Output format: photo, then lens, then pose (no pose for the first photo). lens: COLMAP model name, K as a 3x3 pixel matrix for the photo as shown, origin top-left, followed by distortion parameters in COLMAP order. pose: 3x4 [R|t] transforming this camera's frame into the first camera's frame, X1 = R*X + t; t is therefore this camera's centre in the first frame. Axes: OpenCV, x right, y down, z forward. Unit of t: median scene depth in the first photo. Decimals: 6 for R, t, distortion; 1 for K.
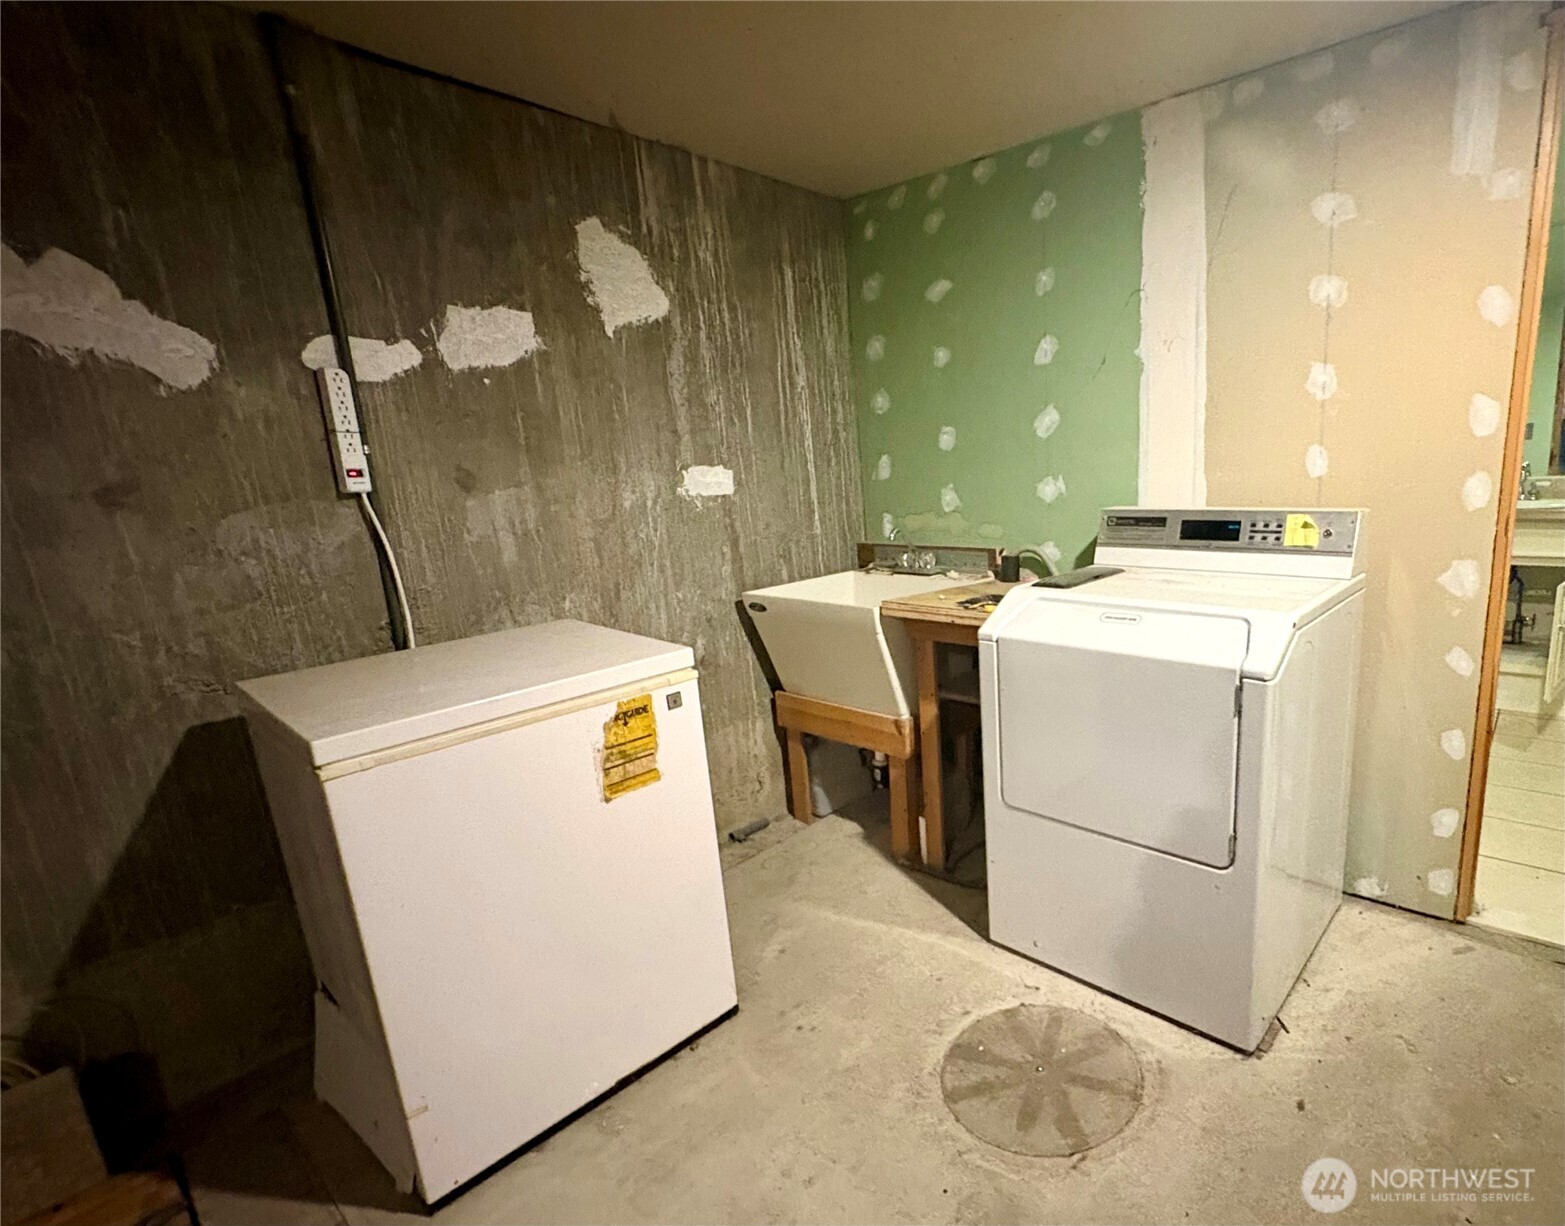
lens RADIAL K [[782.8, 0, 965.6], [0, 782.8, 639.5], [0, 0, 1]] dist [-0.000991, -0.000031]
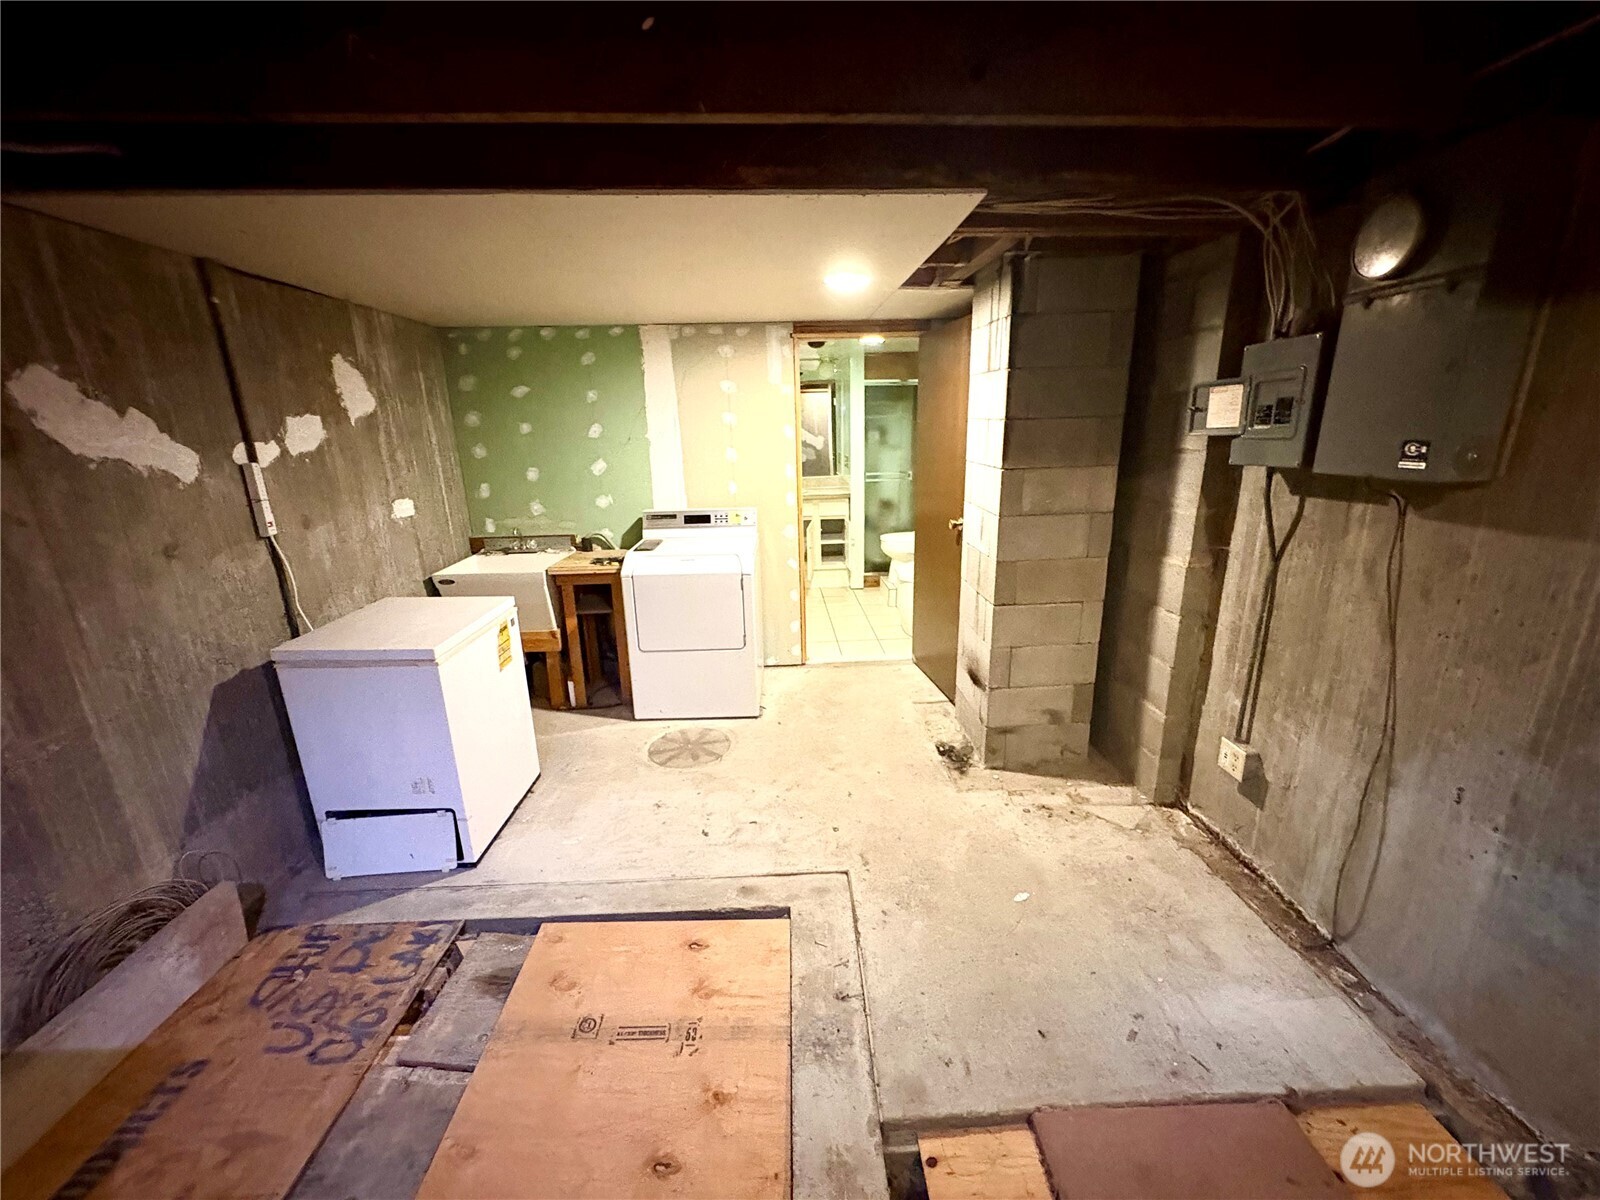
lens RADIAL K [[638.0, 0, 800.0], [0, 638.0, 600.0], [0, 0, 1]] dist [0.000334, 0.000085]
pose [[0.768138, -0.149340, 0.622624, -0.629891], [0.134874, 0.988340, 0.070664, 0.002138], [-0.625917, 0.029696, 0.779324, -0.610419]]
